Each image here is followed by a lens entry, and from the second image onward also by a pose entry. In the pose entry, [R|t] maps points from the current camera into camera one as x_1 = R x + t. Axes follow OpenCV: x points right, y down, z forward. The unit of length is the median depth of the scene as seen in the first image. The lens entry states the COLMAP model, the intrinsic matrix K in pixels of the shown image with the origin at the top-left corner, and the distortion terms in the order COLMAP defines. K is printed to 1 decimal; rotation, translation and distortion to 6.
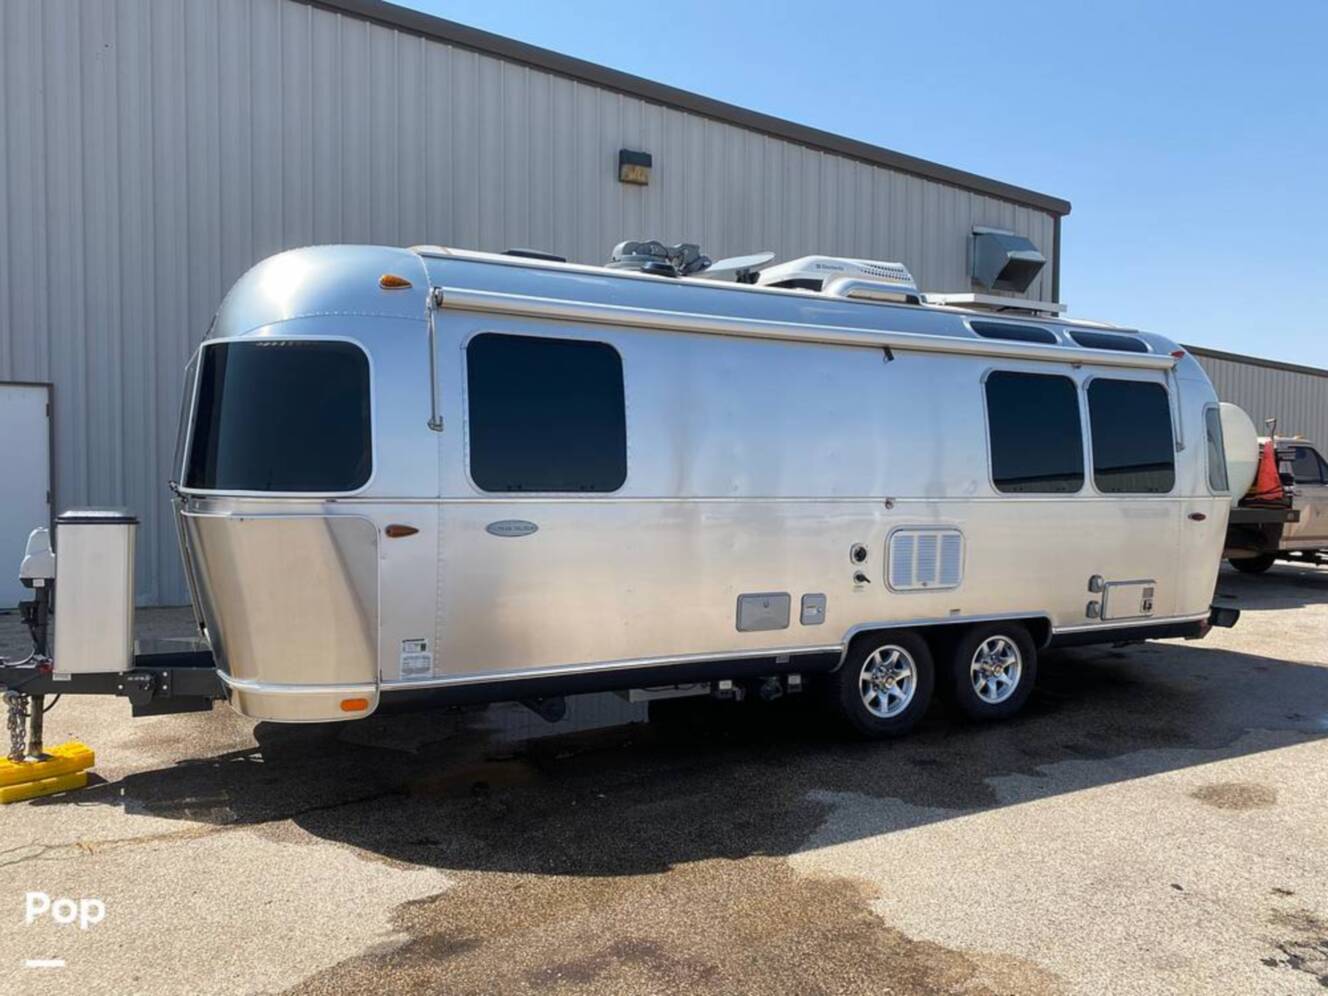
lens RADIAL K [[1017.9, 0, 664.0], [0, 1017.9, 498.0], [0, 0, 1]] dist [0.032104, -0.025831]
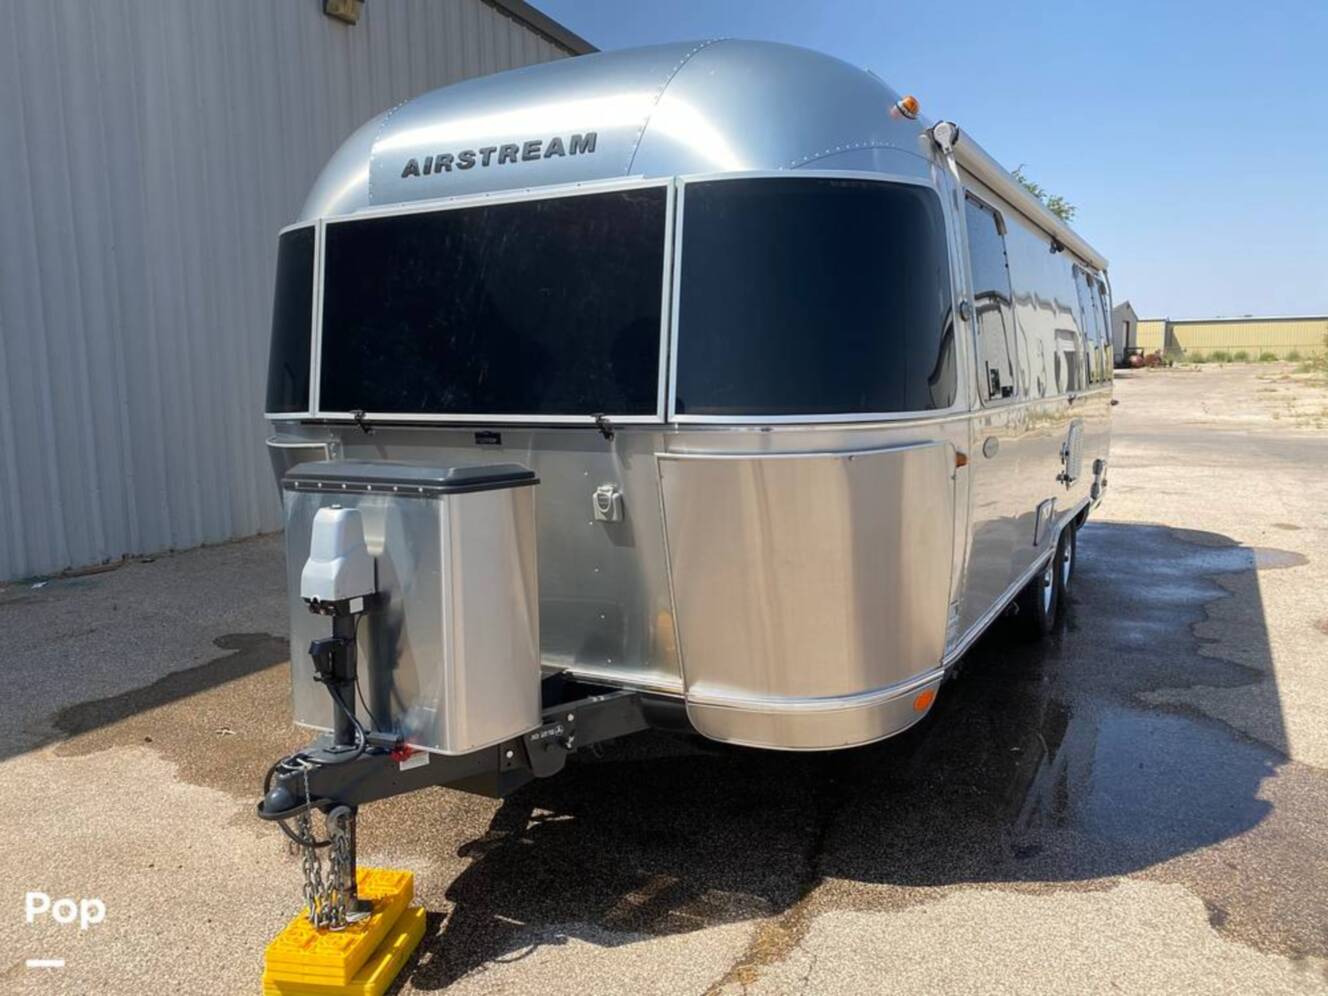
lens RADIAL K [[1017.9, 0, 664.0], [0, 1017.9, 498.0], [0, 0, 1]] dist [0.032104, -0.025831]
pose [[0.832448, -0.097447, 0.545467, -0.818418], [0.048616, 0.993463, 0.103287, -0.024426], [-0.551967, -0.059462, 0.831743, 0.490956]]
